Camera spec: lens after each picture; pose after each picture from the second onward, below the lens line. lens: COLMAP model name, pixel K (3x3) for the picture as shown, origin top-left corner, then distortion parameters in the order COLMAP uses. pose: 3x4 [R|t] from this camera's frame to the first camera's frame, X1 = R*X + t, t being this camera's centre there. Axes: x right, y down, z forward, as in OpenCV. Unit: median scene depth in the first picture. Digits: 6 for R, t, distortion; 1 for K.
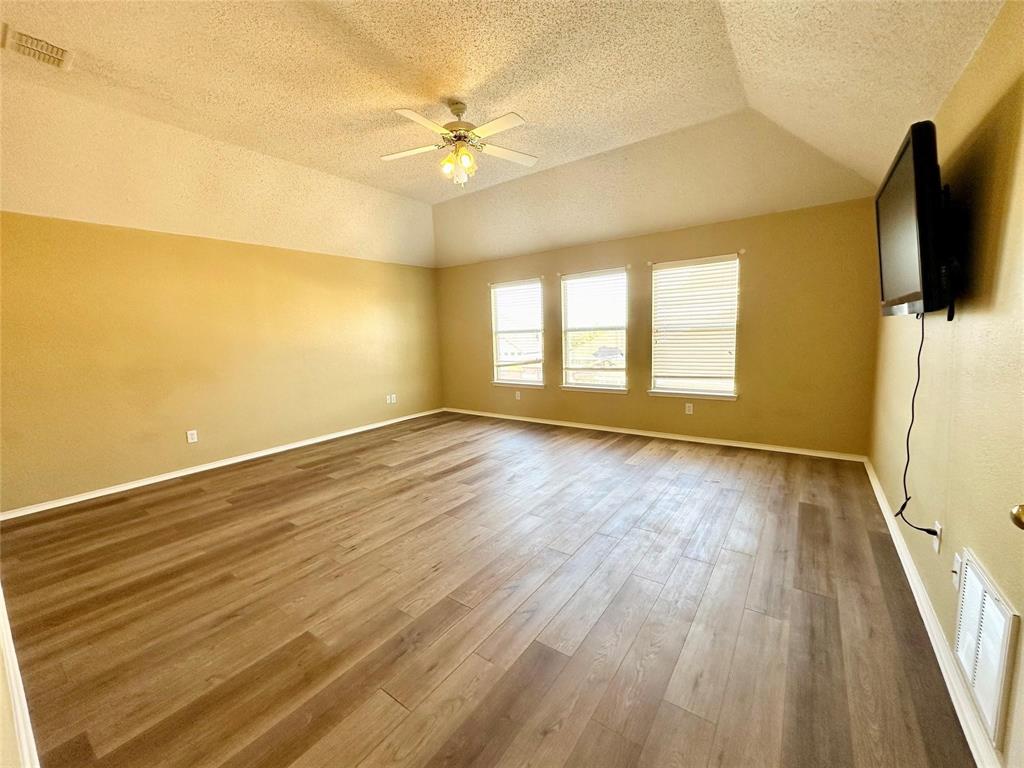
lens RADIAL K [[409.3, 0, 510.7], [0, 409.3, 380.2], [0, 0, 1]] dist [-0.001934, 0.000376]
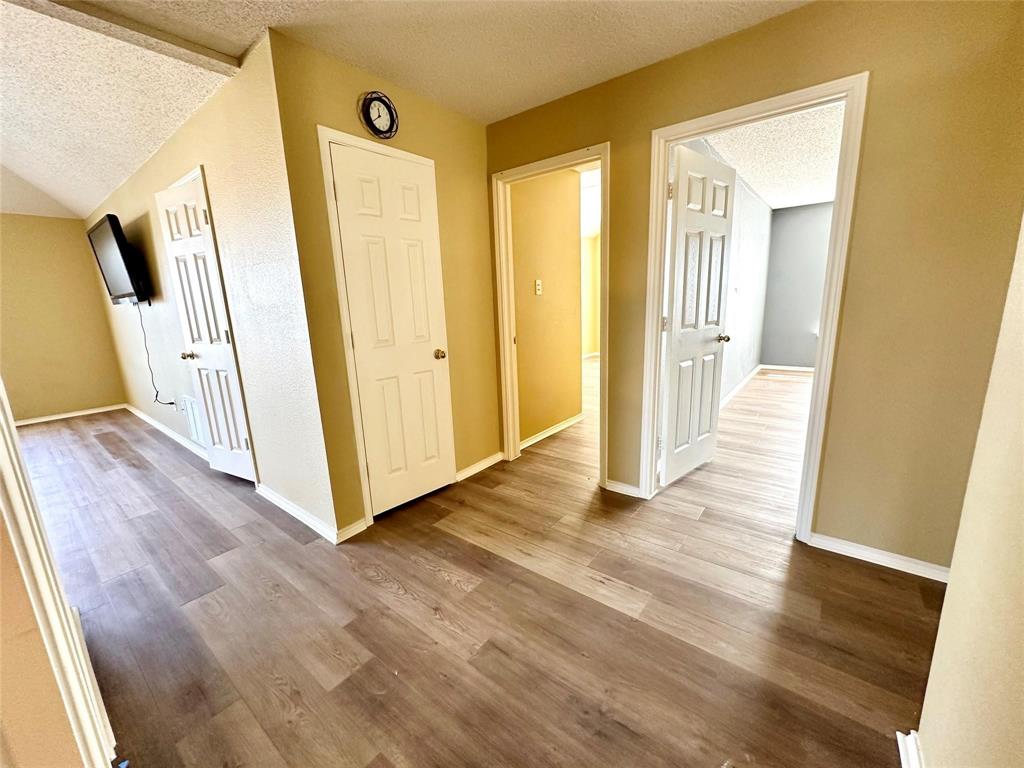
lens RADIAL K [[409.3, 0, 508.6], [0, 409.3, 384.7], [0, 0, 1]] dist [-0.001934, 0.000376]
pose [[0.037949, -0.172640, 0.984254, -1.030142], [0.155635, 0.973965, 0.164834, 0.193341], [-0.987085, 0.146929, 0.063830, -0.929270]]
